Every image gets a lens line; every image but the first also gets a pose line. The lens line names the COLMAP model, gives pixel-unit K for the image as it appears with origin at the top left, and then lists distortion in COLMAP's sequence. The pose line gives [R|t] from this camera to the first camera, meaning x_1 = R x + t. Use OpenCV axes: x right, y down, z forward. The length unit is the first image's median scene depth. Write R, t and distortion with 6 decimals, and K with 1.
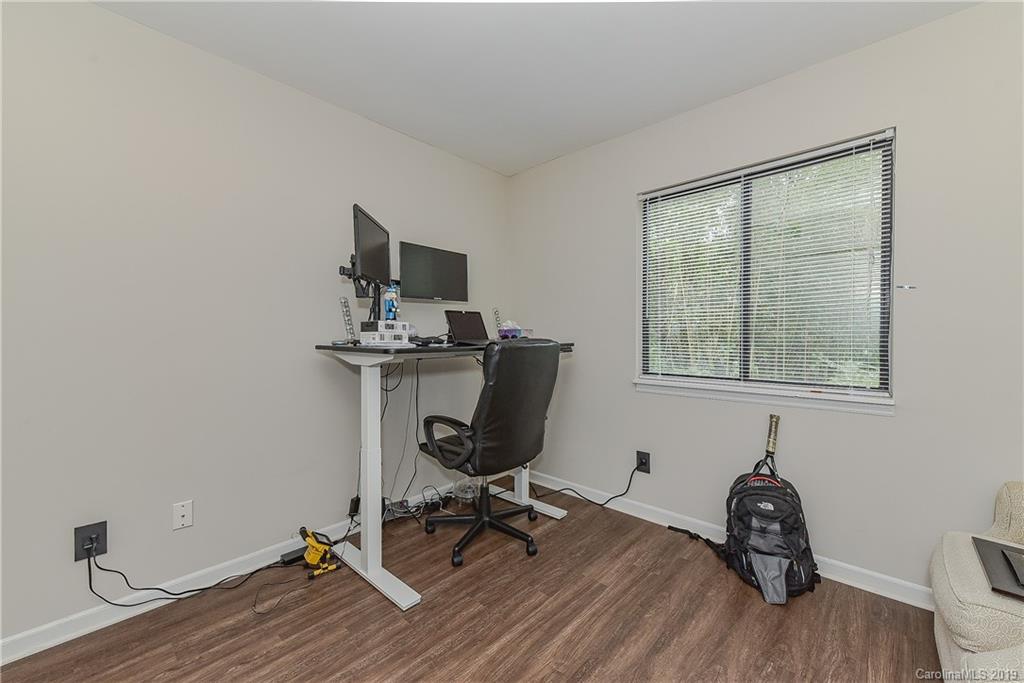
lens RADIAL K [[401.6, 0, 518.6], [0, 401.6, 343.9], [0, 0, 1]] dist [0.001182, -0.000182]
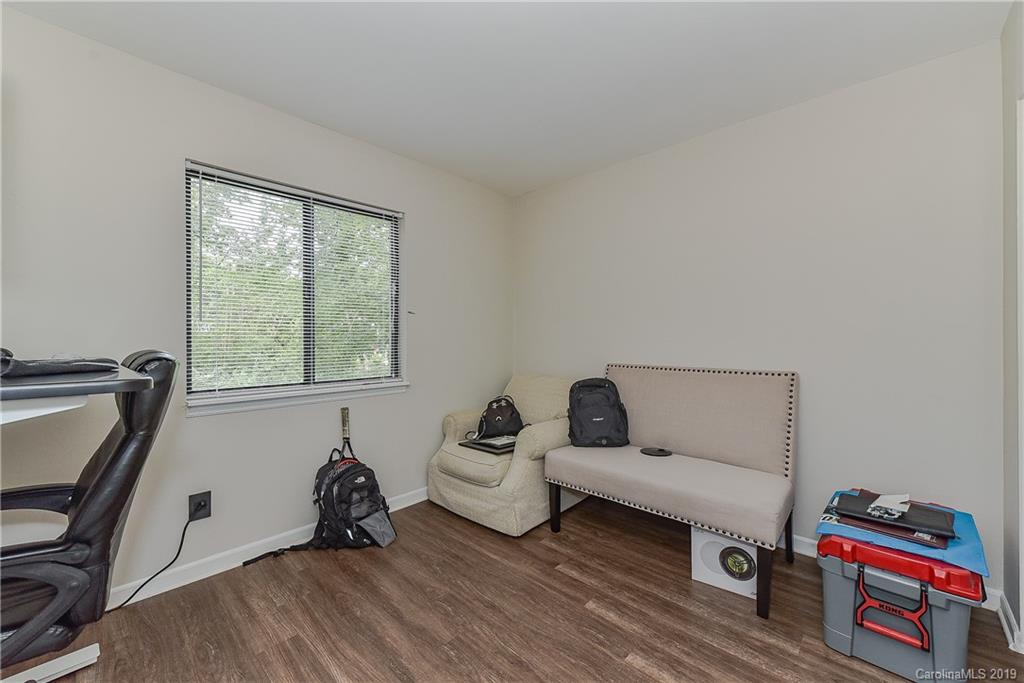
lens RADIAL K [[401.6, 0, 518.6], [0, 401.6, 343.9], [0, 0, 1]] dist [0.001182, -0.000182]
pose [[0.008221, -0.007922, 0.999935, -0.620456], [0.028266, 0.999571, 0.007687, -0.011795], [-0.999567, 0.028201, 0.008442, 0.493161]]
